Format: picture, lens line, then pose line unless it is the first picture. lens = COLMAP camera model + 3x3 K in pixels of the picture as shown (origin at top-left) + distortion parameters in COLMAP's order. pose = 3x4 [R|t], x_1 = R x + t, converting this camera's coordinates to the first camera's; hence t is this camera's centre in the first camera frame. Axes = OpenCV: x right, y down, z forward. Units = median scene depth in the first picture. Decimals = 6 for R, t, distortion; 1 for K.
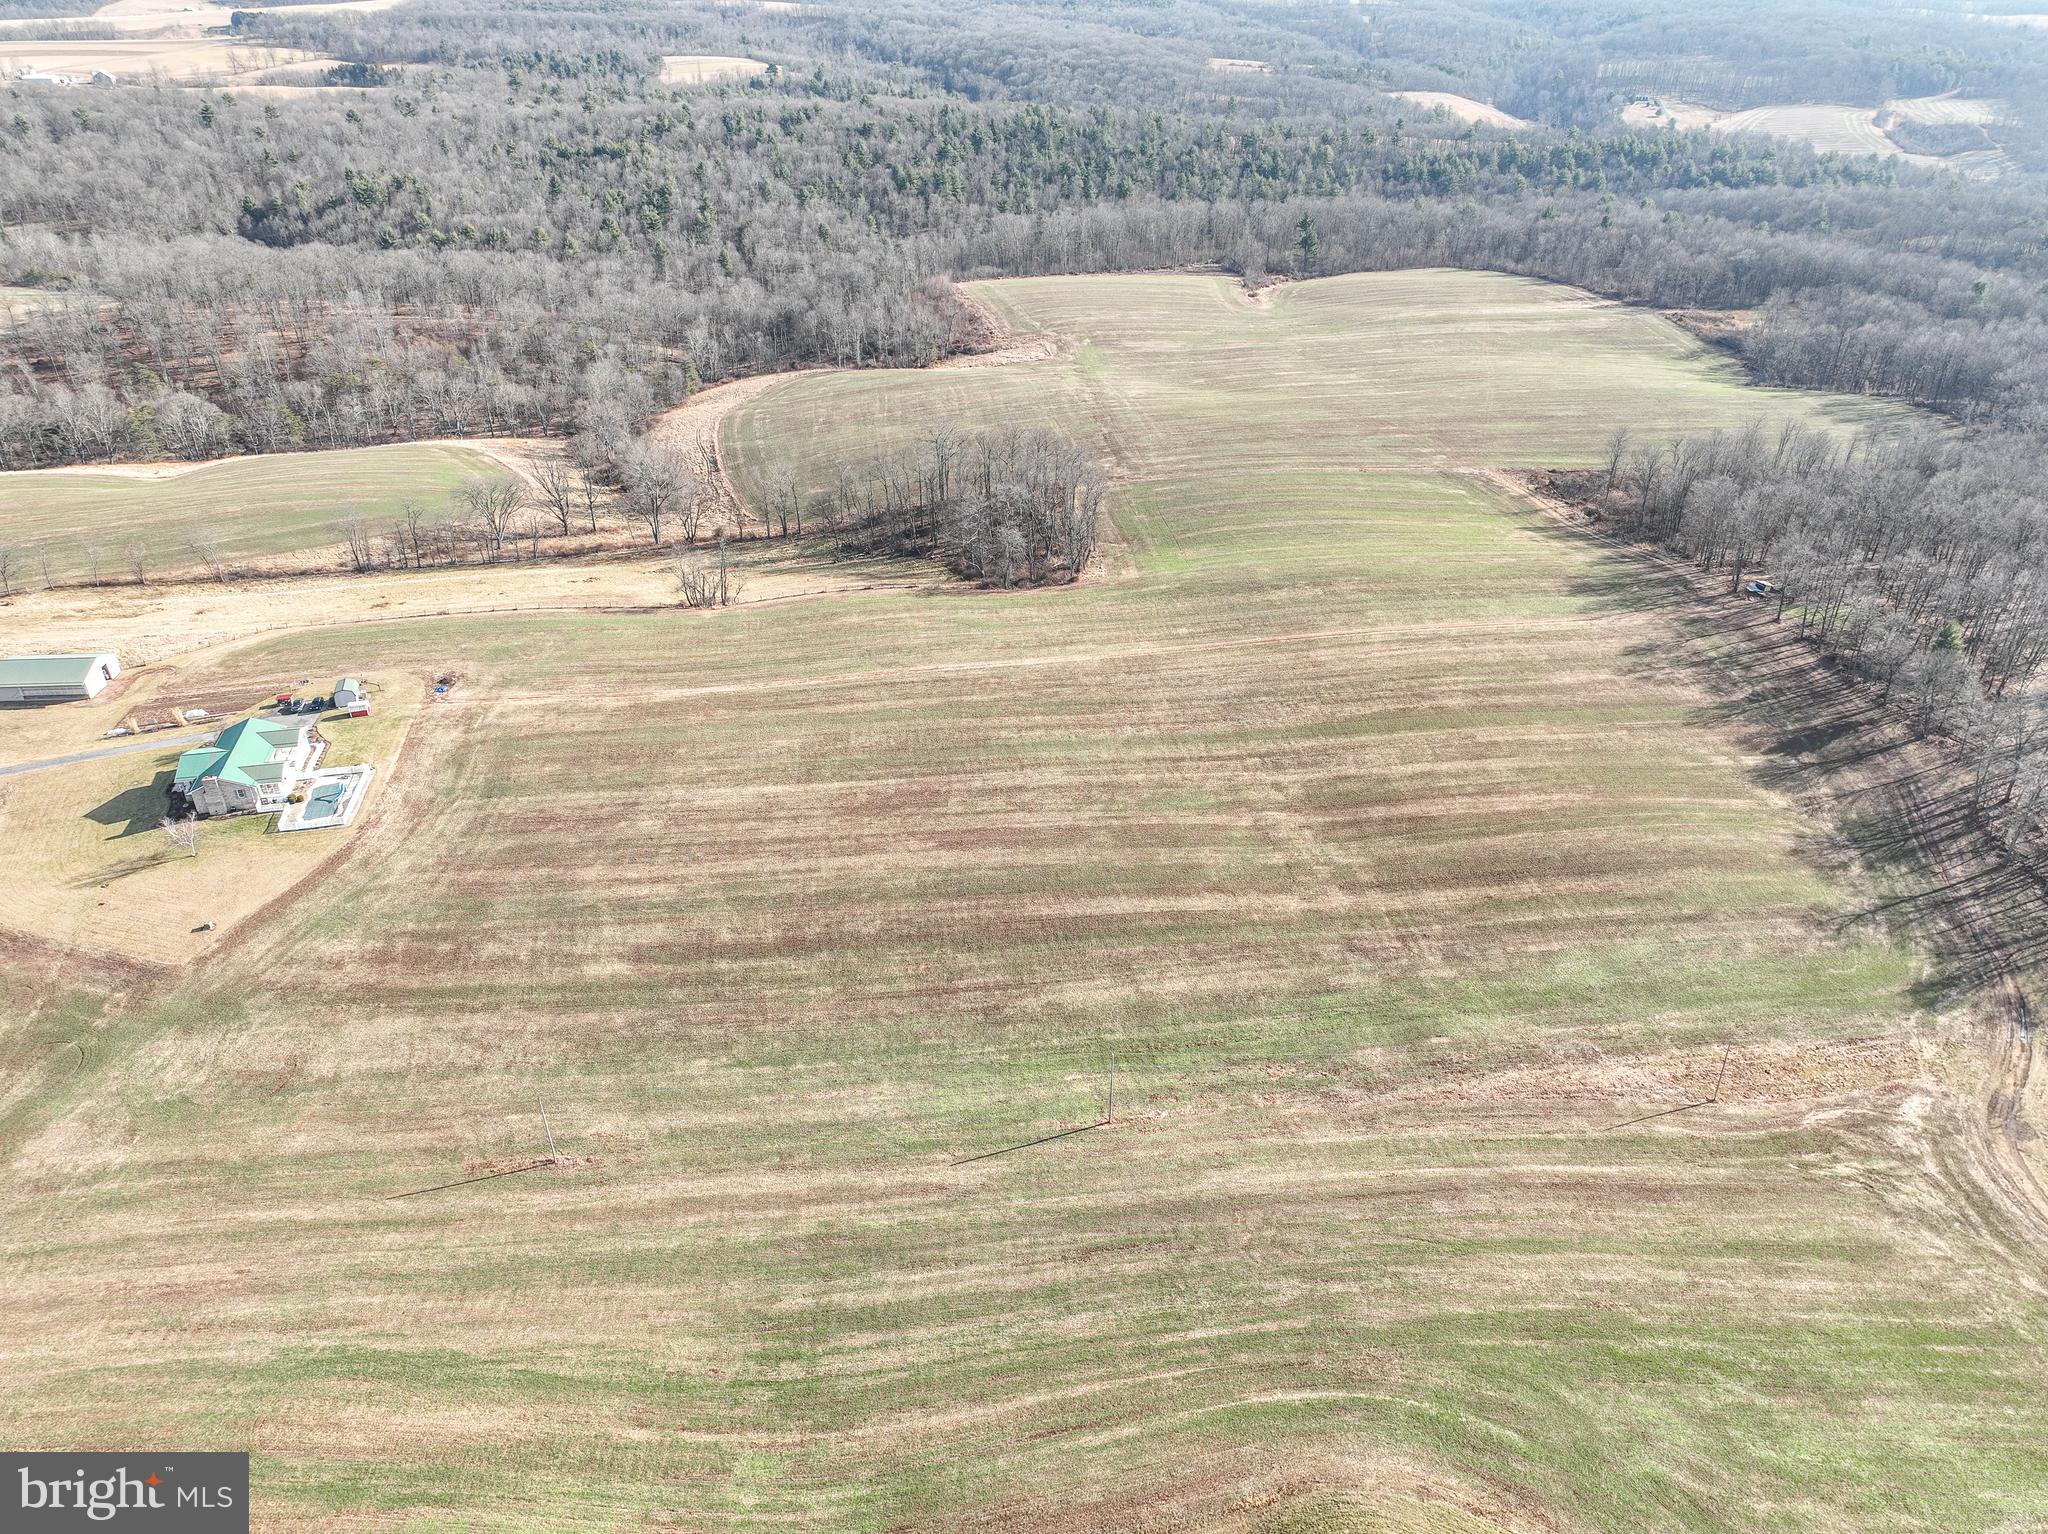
lens RADIAL K [[1443.0, 0, 1026.0], [0, 1443.0, 762.8], [0, 0, 1]] dist [-0.001890, 0.018309]
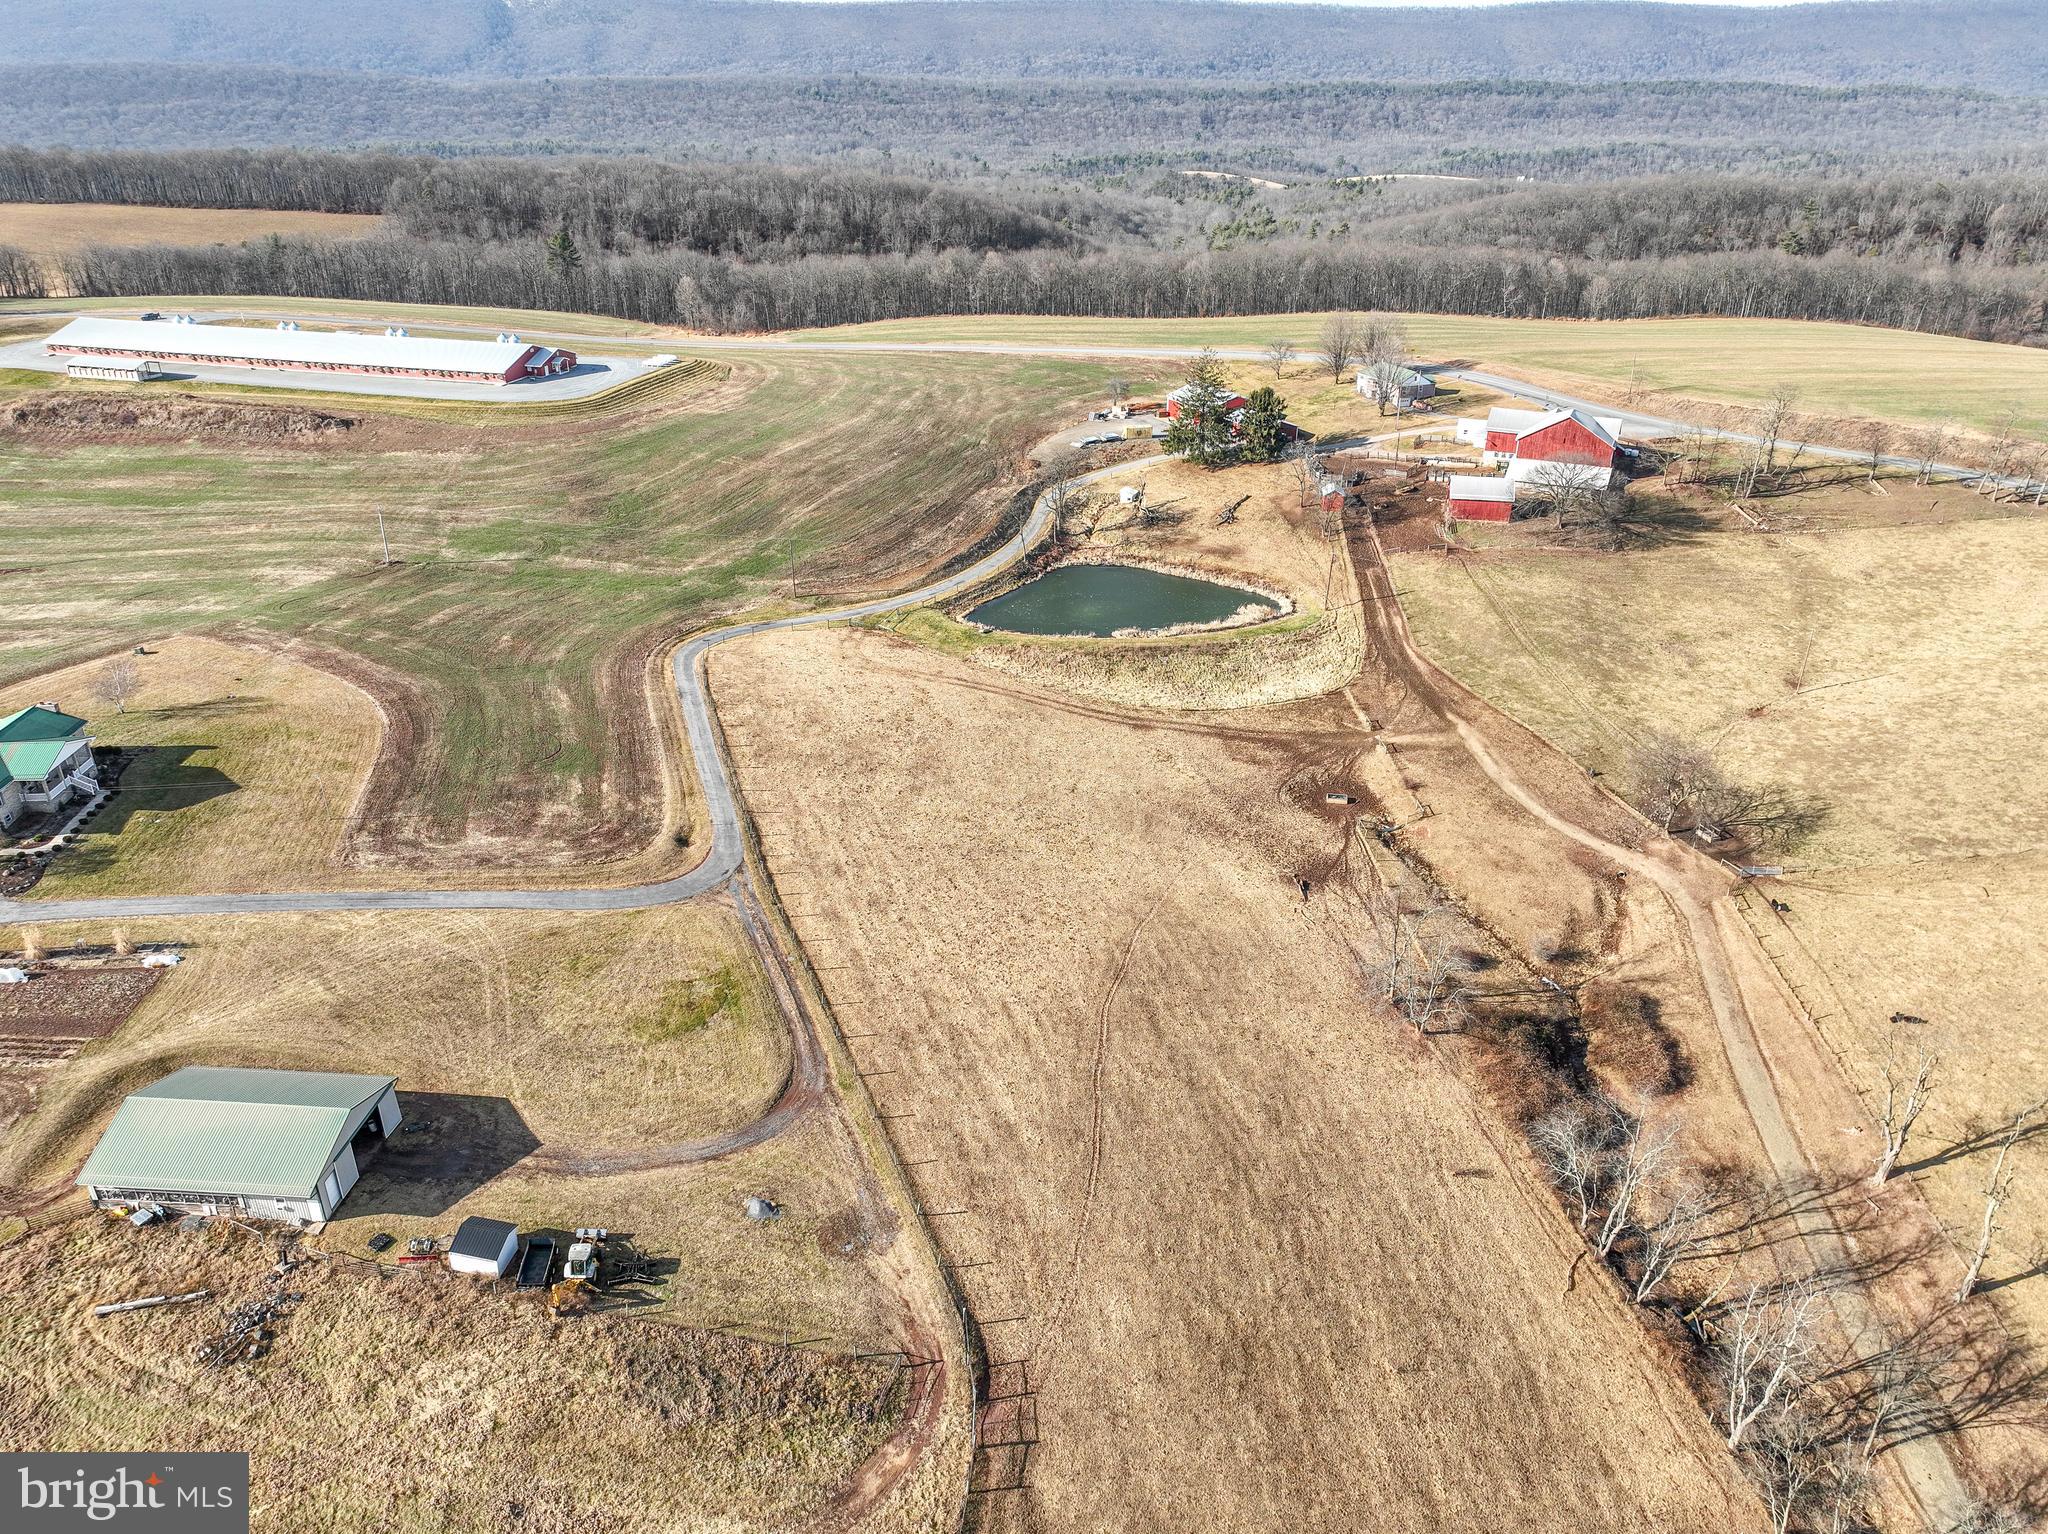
lens RADIAL K [[1443.0, 0, 1026.0], [0, 1443.0, 762.8], [0, 0, 1]] dist [-0.001890, 0.018309]
pose [[-0.990138, -0.064043, 0.124602, -1.422977], [0.068170, 0.556763, 0.827870, -0.674944], [-0.122393, 0.828199, -0.546906, 1.688305]]
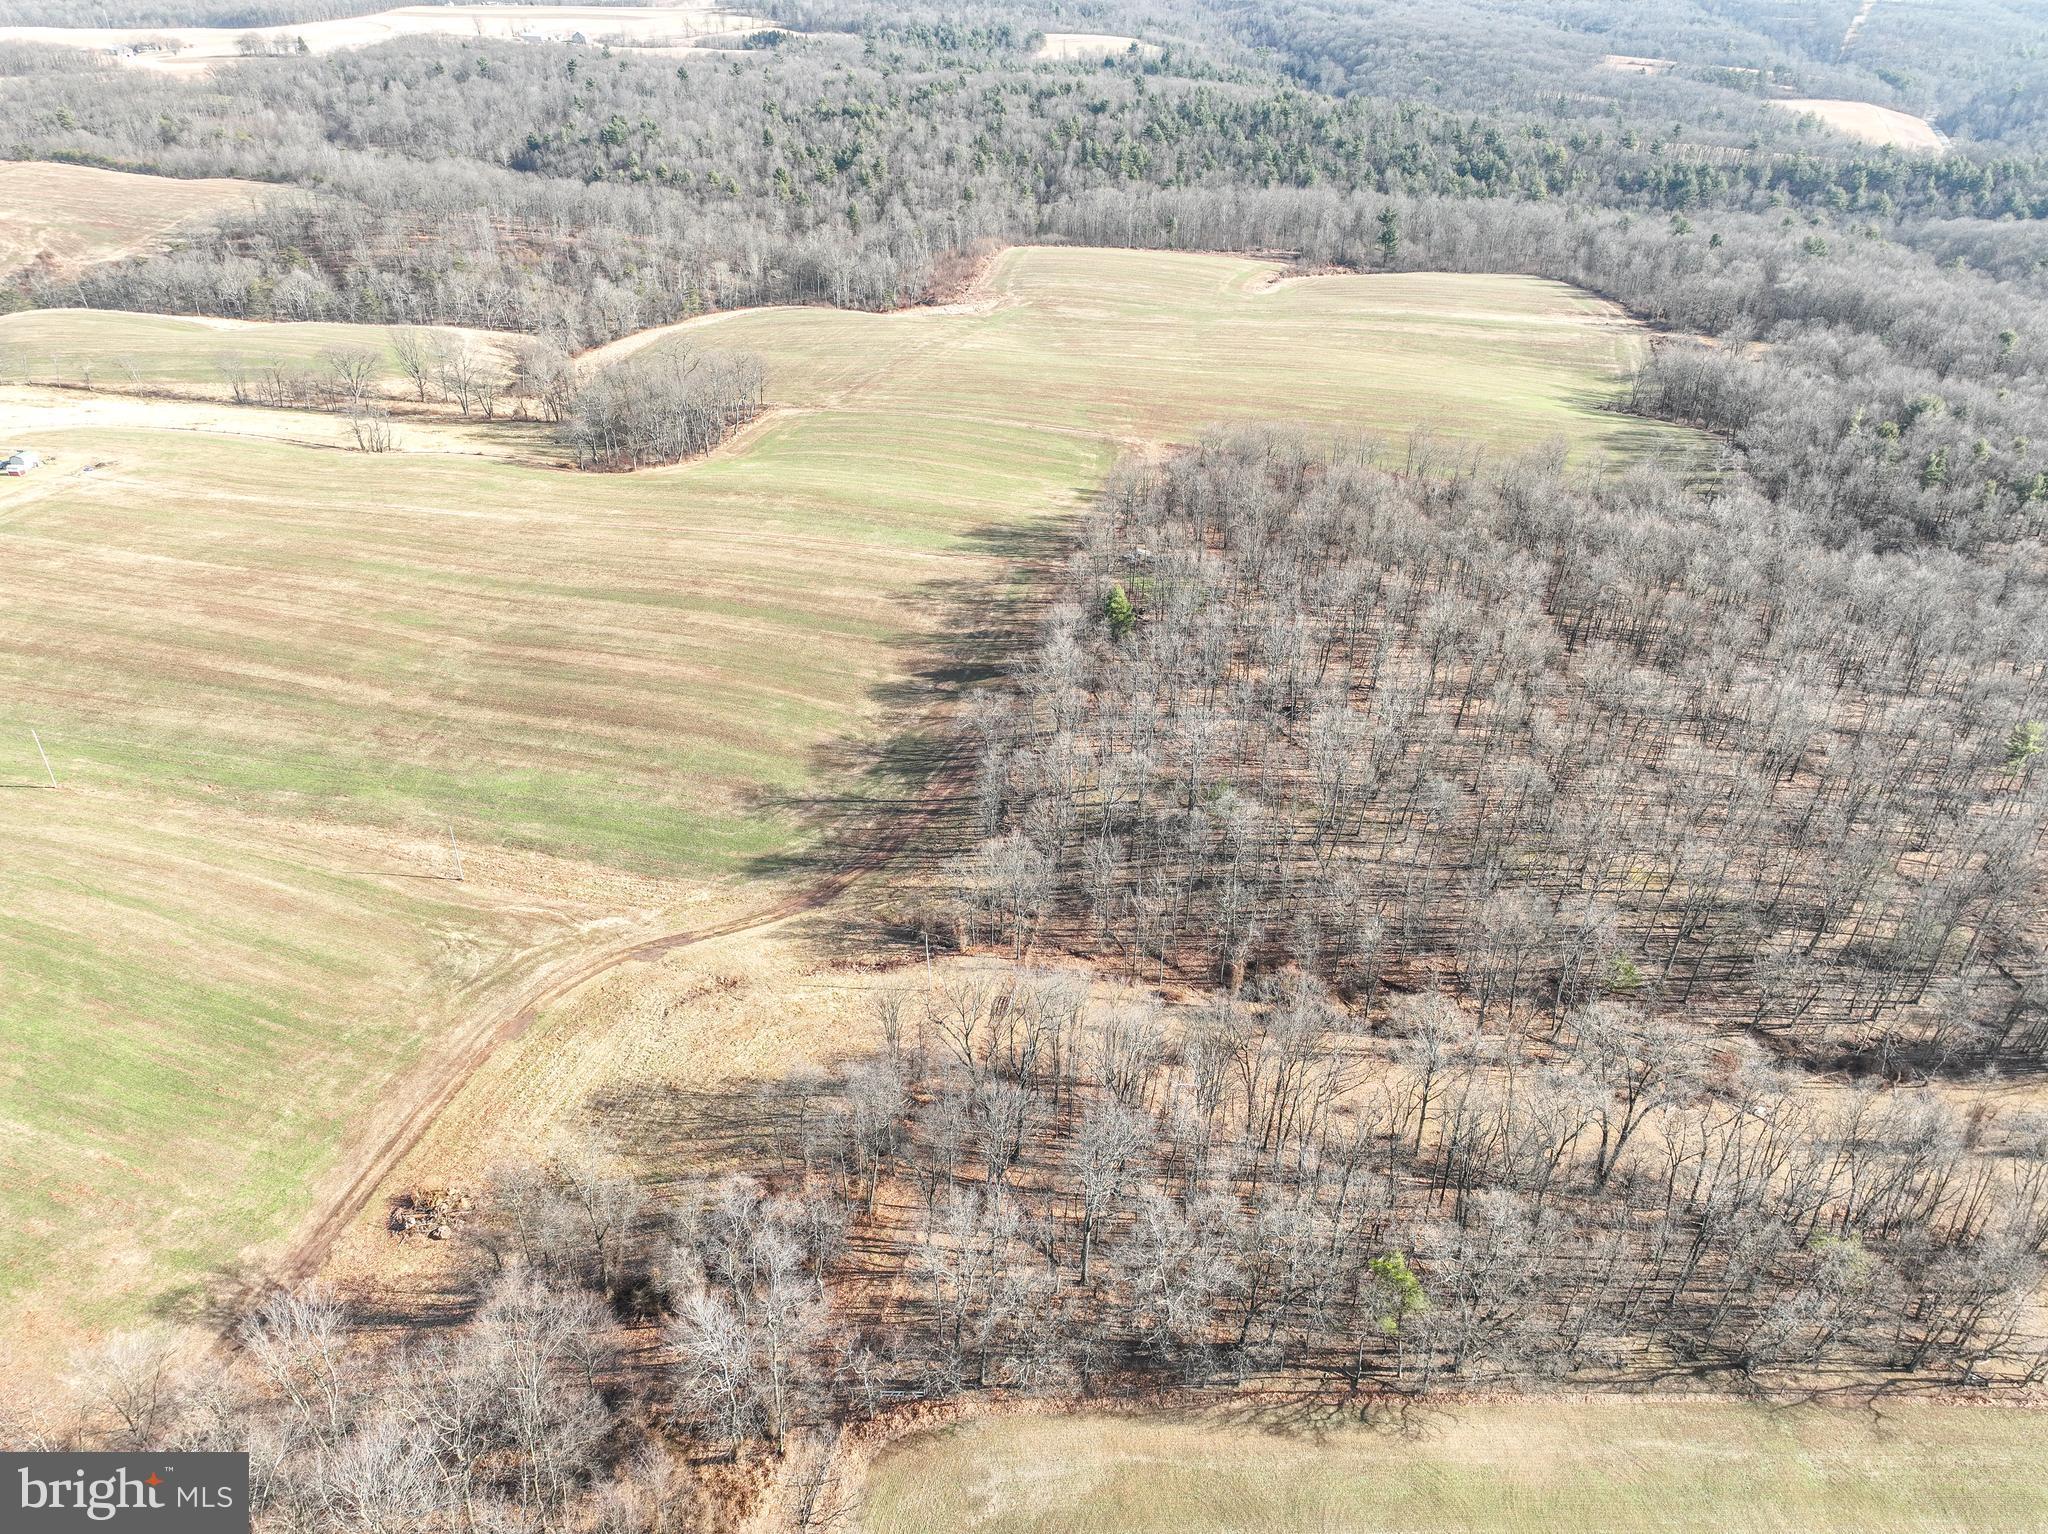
lens RADIAL K [[1443.0, 0, 1026.0], [0, 1443.0, 762.8], [0, 0, 1]] dist [-0.001890, 0.018309]
pose [[0.930887, 0.192274, -0.310614, 1.307961], [-0.190135, 0.981043, 0.037458, 0.001856], [0.311928, 0.024190, 0.949798, -0.008582]]
